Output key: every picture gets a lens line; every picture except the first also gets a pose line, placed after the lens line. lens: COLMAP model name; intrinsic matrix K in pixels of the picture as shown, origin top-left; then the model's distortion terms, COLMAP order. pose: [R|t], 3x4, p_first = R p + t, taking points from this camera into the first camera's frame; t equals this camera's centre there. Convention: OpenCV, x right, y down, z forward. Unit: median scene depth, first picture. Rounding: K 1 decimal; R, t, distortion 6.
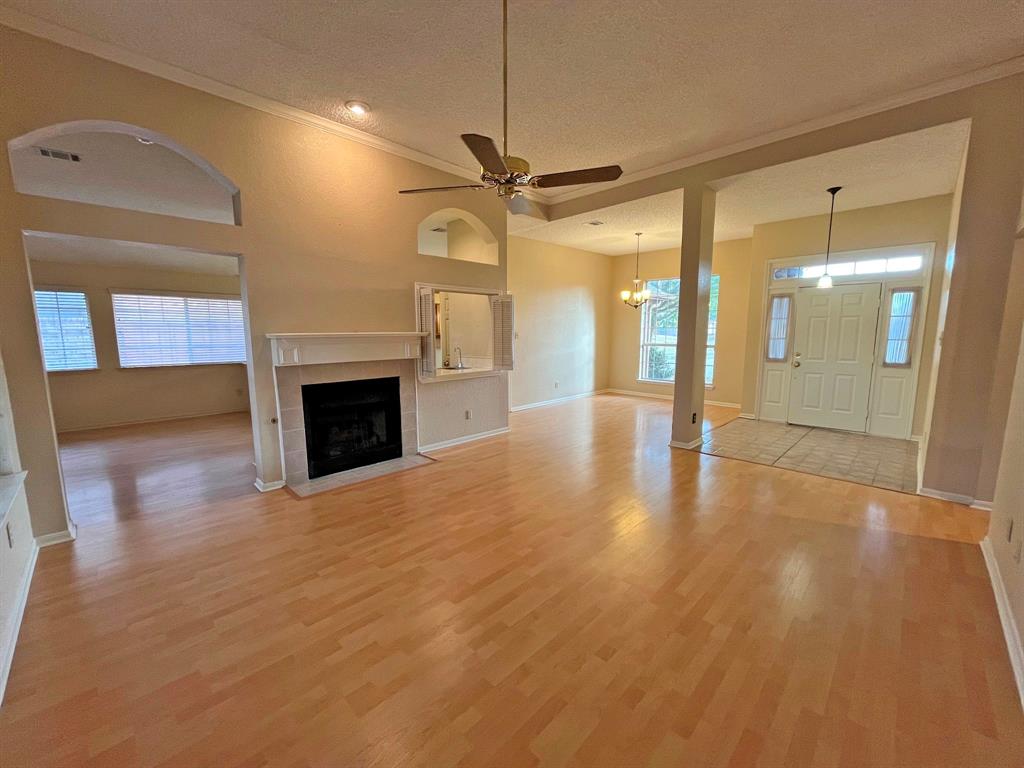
lens RADIAL K [[412.7, 0, 509.2], [0, 412.7, 385.1], [0, 0, 1]] dist [-0.000641, -0.001317]
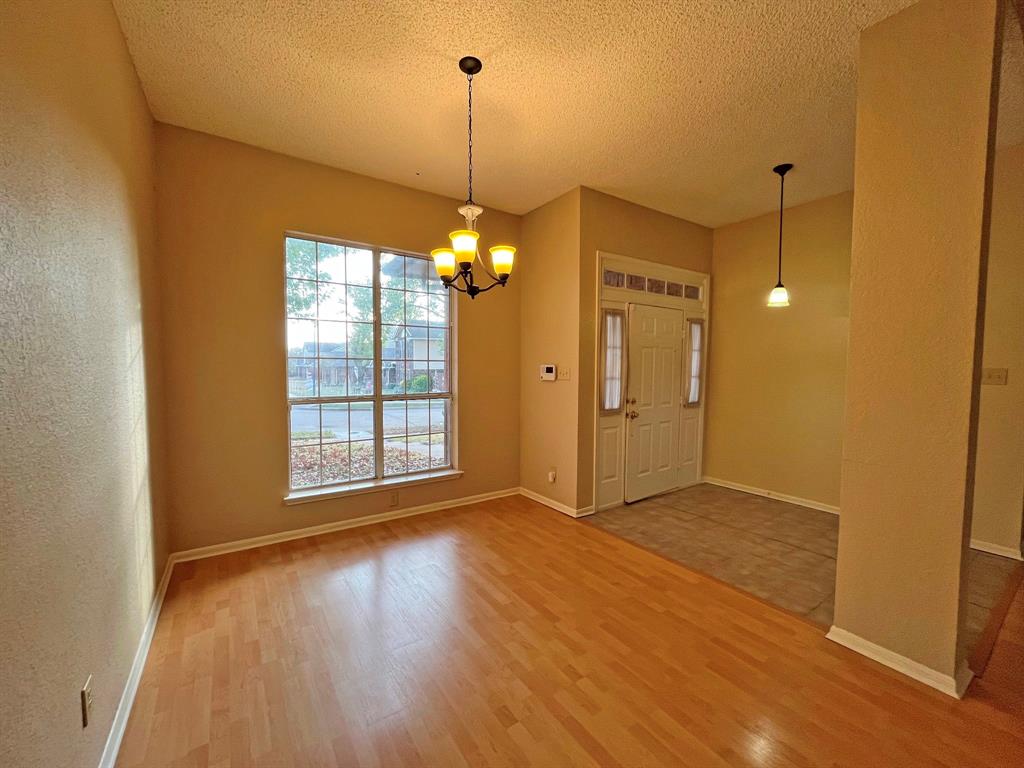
lens RADIAL K [[412.7, 0, 508.3], [0, 412.7, 385.1], [0, 0, 1]] dist [-0.000641, -0.001317]
pose [[0.182953, -0.045964, 0.982047, -0.009071], [0.124689, 0.991925, 0.023198, -0.123831], [-0.975182, 0.118207, 0.187207, 0.935606]]
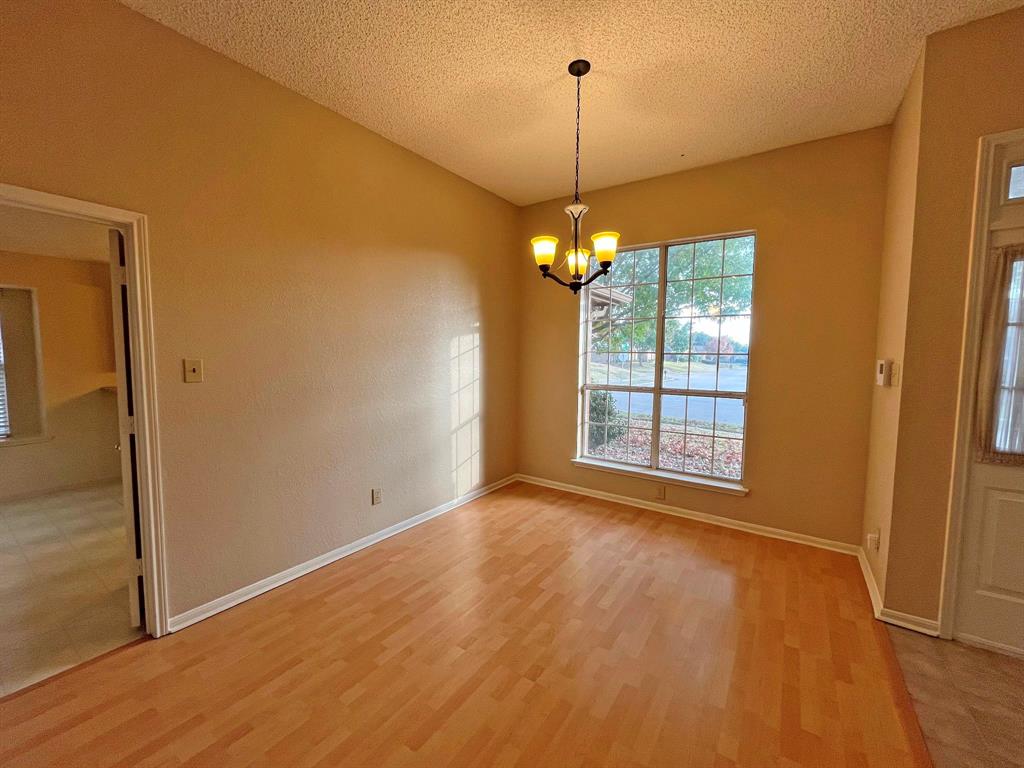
lens RADIAL K [[412.7, 0, 511.1], [0, 412.7, 383.3], [0, 0, 1]] dist [-0.000641, -0.001317]
pose [[0.983283, -0.002298, 0.182070, 0.197510], [0.013712, 0.998016, -0.061456, -0.093564], [-0.181567, 0.062925, 0.981363, 0.693895]]
